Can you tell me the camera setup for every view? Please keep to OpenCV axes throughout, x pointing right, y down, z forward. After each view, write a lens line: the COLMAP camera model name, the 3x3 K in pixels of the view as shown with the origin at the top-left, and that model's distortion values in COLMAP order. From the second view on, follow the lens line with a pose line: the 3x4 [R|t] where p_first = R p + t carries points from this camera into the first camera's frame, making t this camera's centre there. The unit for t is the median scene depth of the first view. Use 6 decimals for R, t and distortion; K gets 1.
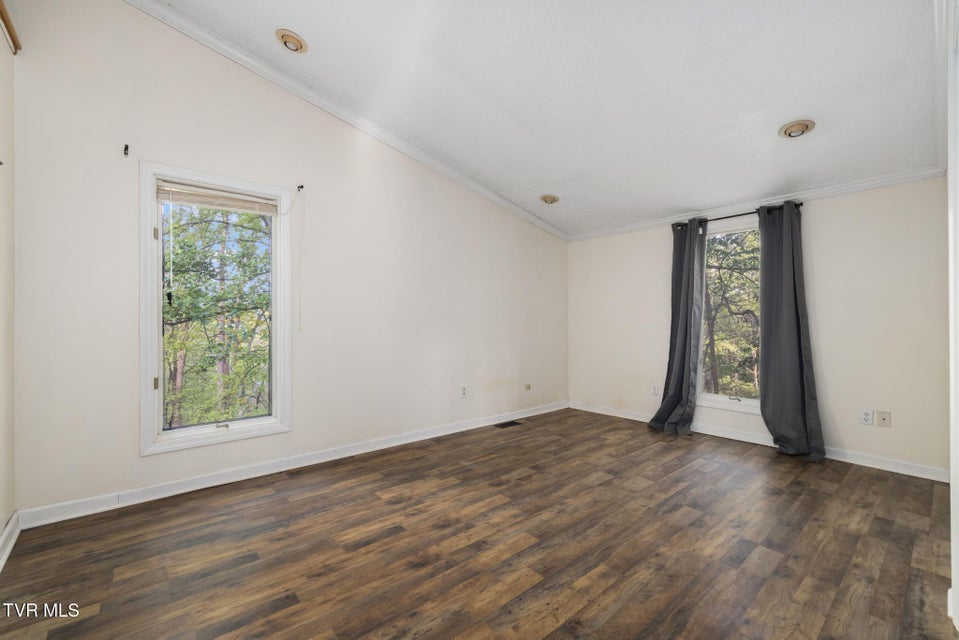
lens RADIAL K [[408.4, 0, 479.6], [0, 408.4, 316.4], [0, 0, 1]] dist [0.000815, 0.000049]
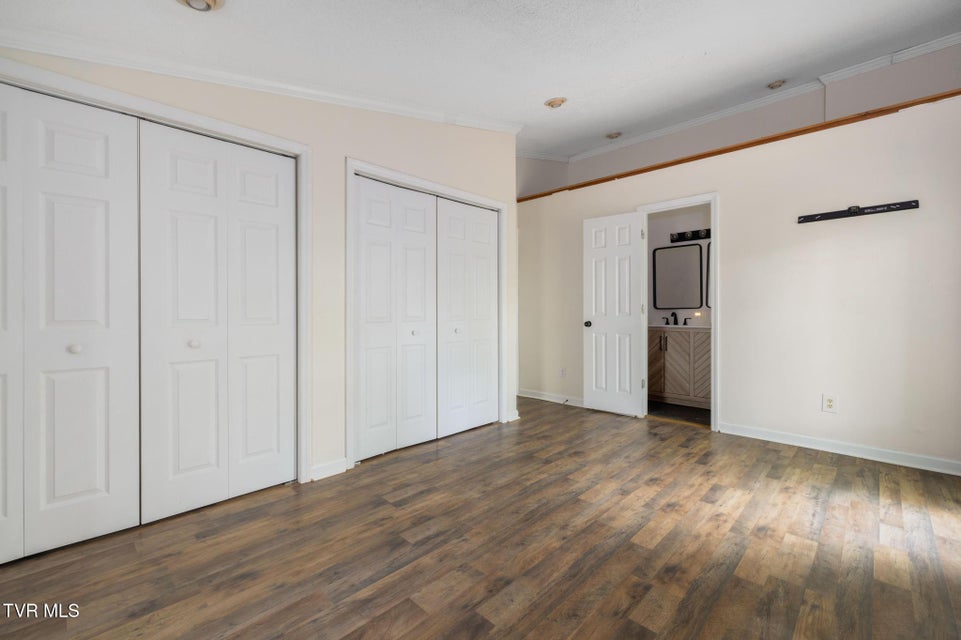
lens RADIAL K [[409.3, 0, 480.6], [0, 409.3, 316.4], [0, 0, 1]] dist [0.000815, 0.000049]
pose [[-0.996558, 0.000906, -0.082898, 0.460615], [0.000521, 0.999989, 0.004671, 0.023695], [0.082902, 0.004612, -0.996547, 1.900265]]
